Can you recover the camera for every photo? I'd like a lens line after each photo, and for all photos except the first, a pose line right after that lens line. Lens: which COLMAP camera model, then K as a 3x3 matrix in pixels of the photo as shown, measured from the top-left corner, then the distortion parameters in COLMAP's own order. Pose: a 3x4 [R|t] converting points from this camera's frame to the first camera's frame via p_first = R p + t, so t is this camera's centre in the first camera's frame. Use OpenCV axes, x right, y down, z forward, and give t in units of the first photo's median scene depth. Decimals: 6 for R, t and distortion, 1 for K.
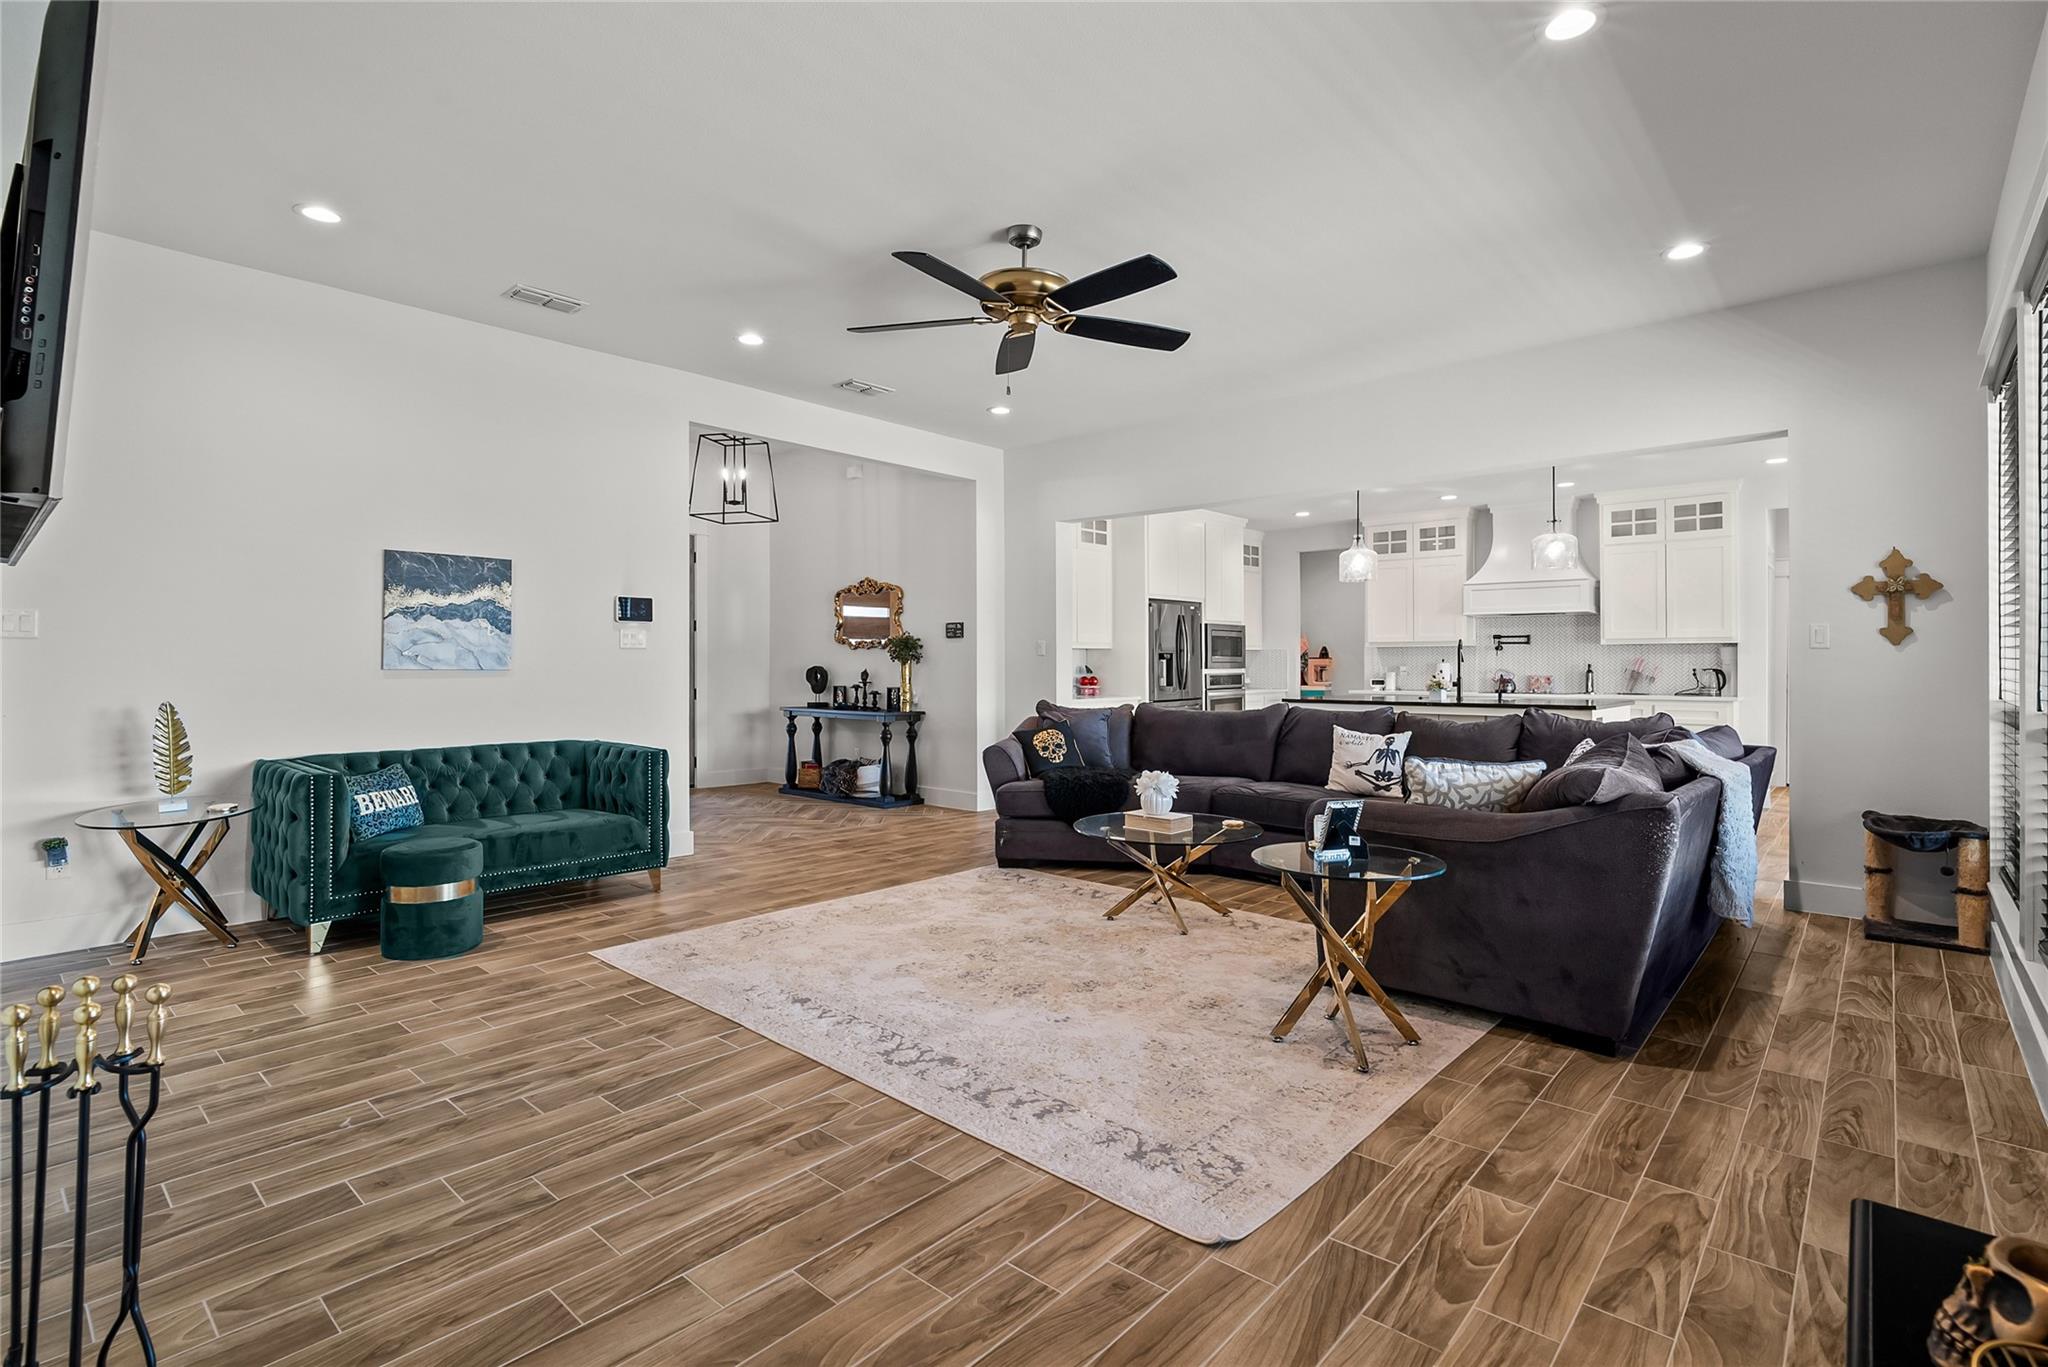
lens RADIAL K [[965.4, 0, 1030.0], [0, 965.4, 668.2], [0, 0, 1]] dist [-0.018771, 0.009590]
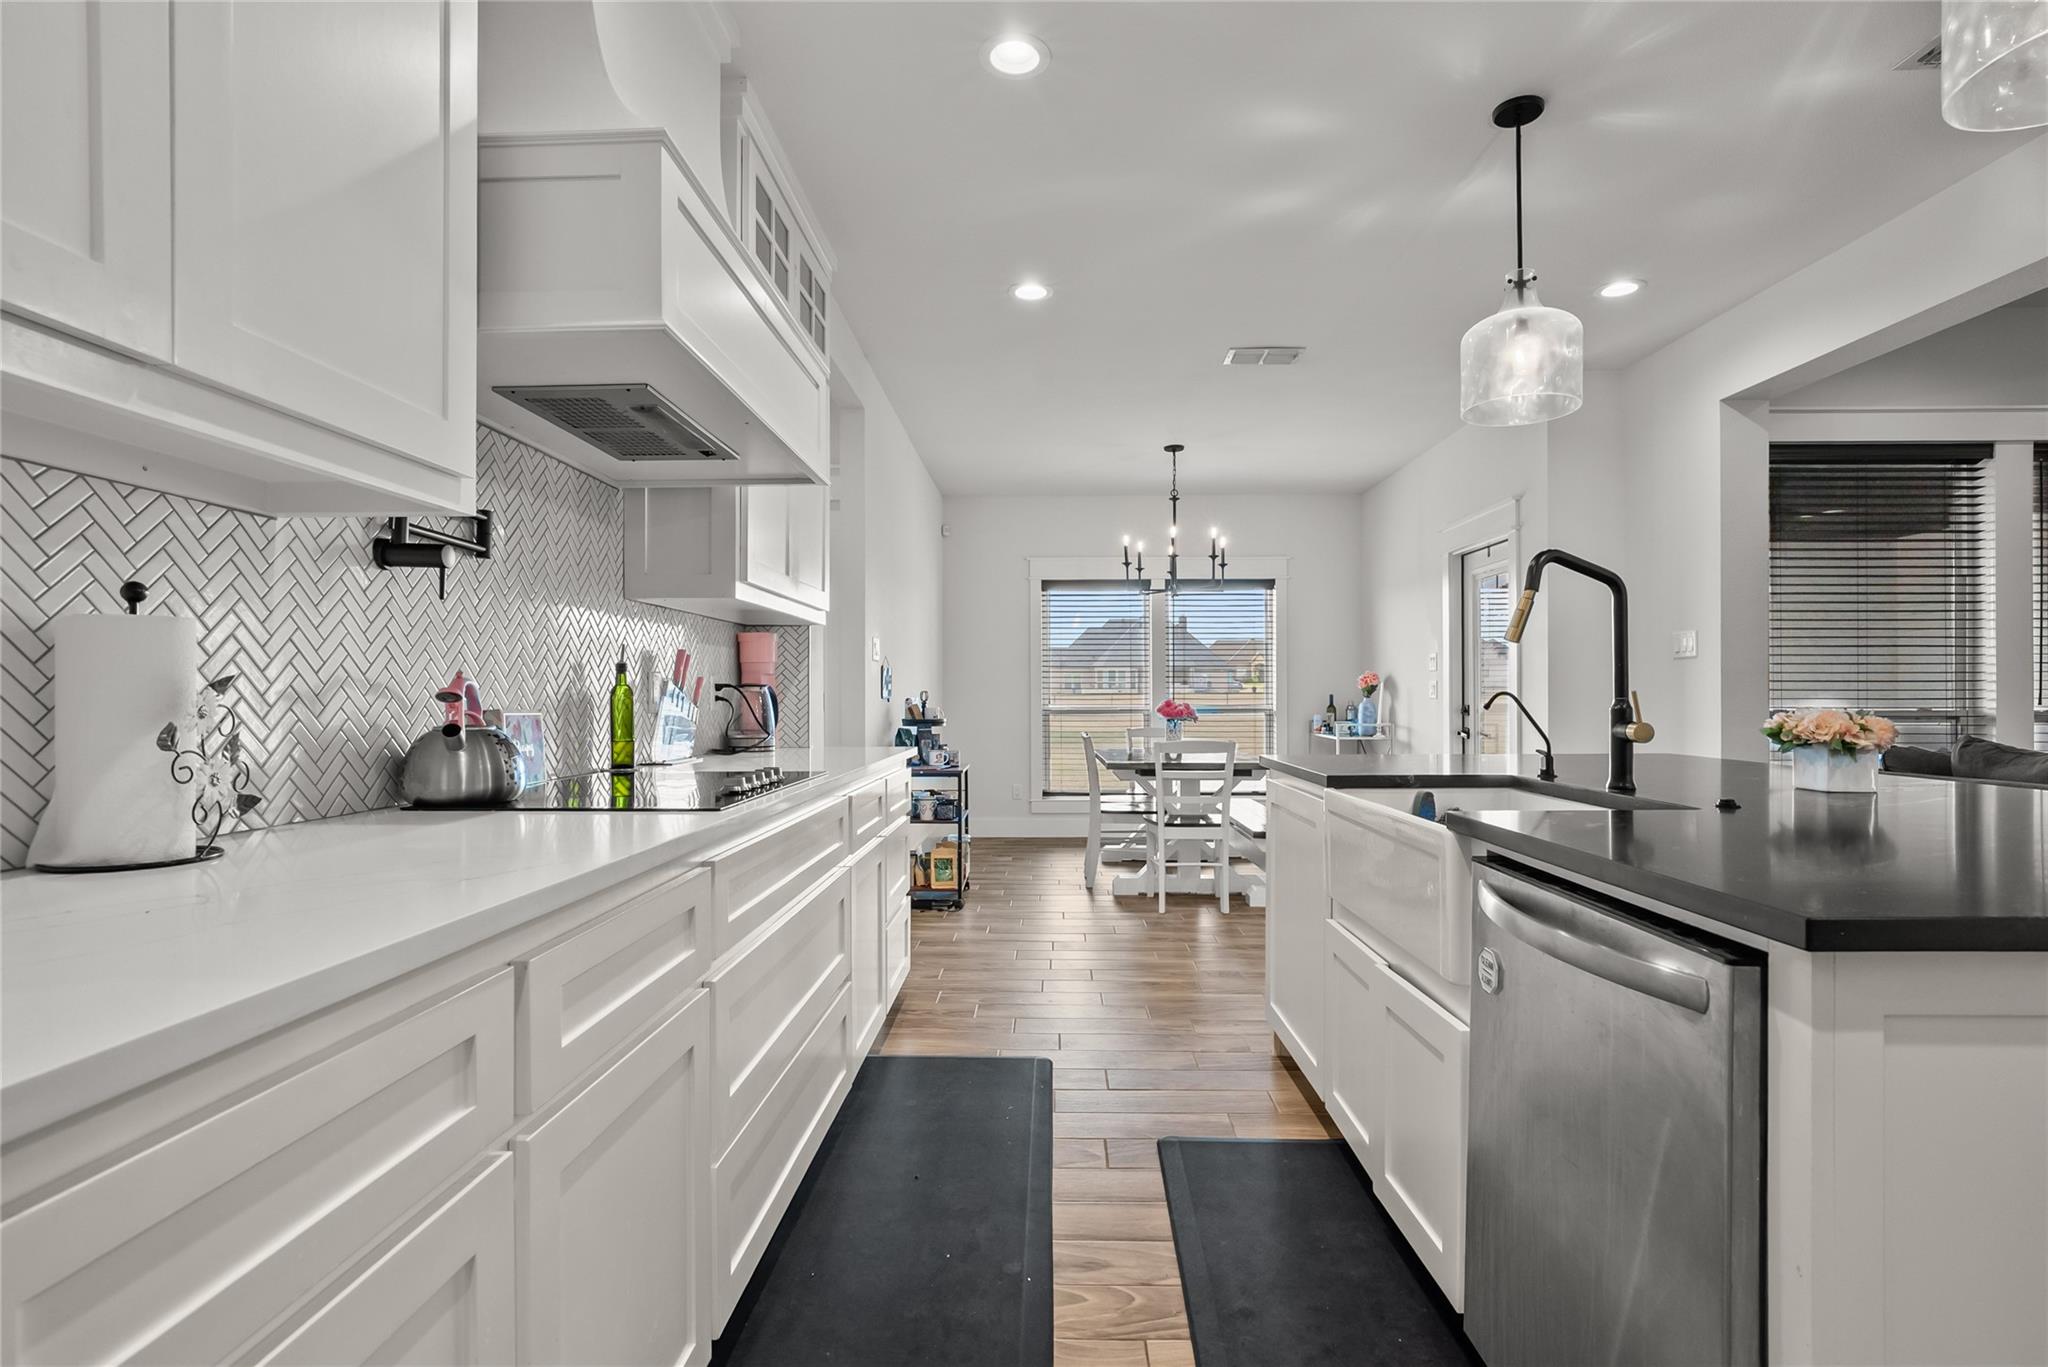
lens RADIAL K [[965.4, 0, 1045.8], [0, 965.4, 694.5], [0, 0, 1]] dist [-0.018771, 0.009590]
pose [[-0.653588, 0.001778, 0.756849, 0.505708], [0.004973, 0.999986, 0.001945, 0.008292], [-0.756835, 0.005035, -0.653587, 1.834812]]
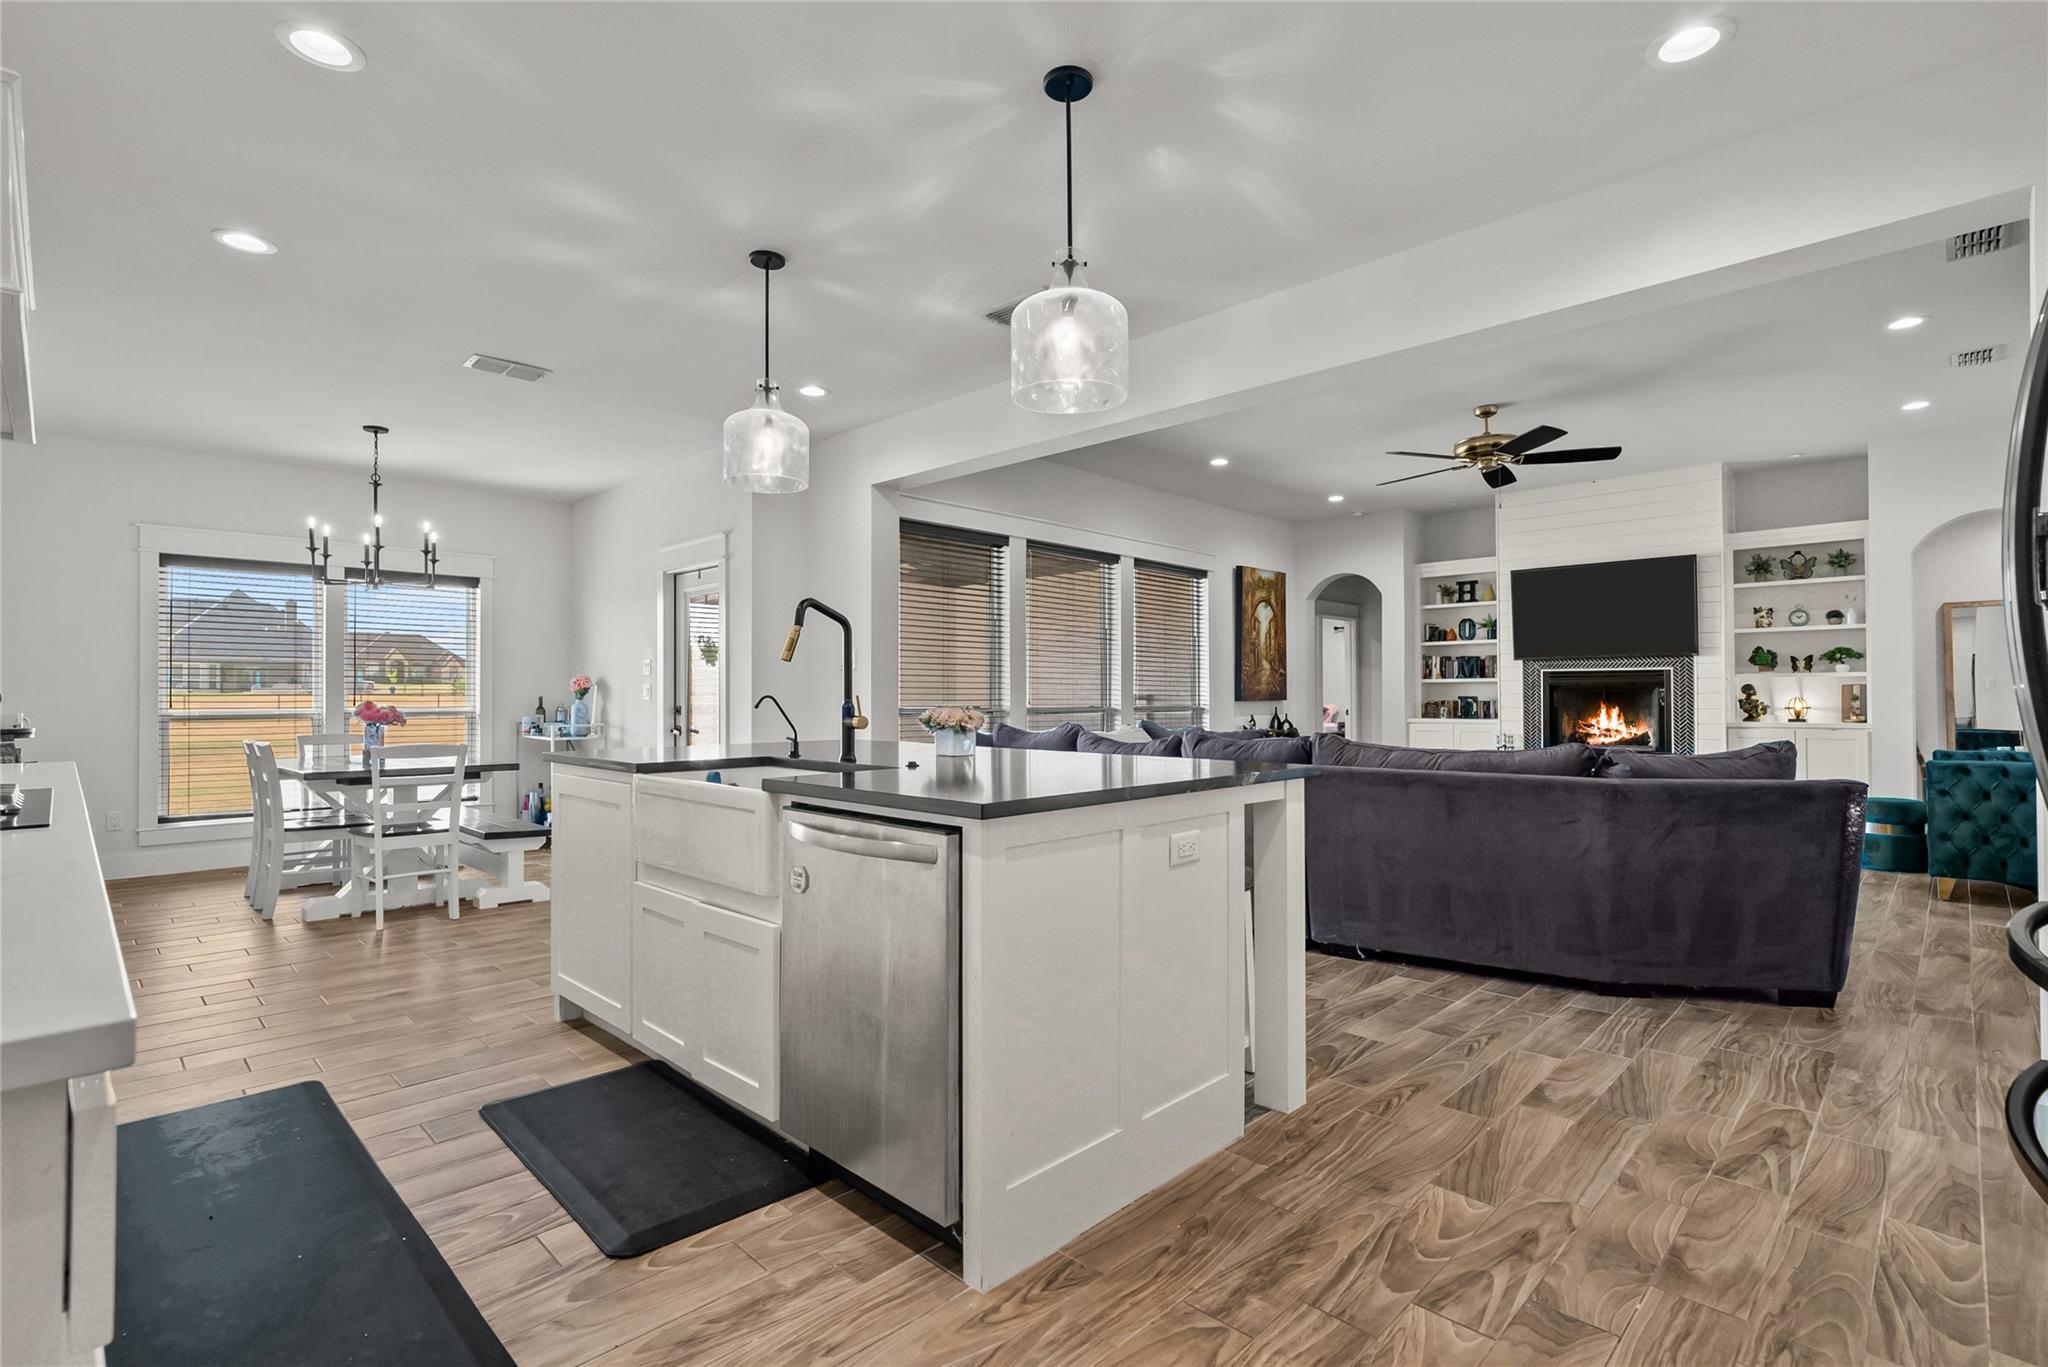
lens RADIAL K [[965.4, 0, 1025.7], [0, 965.4, 681.5], [0, 0, 1]] dist [-0.018771, 0.009590]
pose [[-0.998857, 0.002190, 0.047747, 0.511303], [0.001725, 0.999951, -0.009772, 0.006484], [-0.047766, -0.009679, -0.998812, 1.973936]]
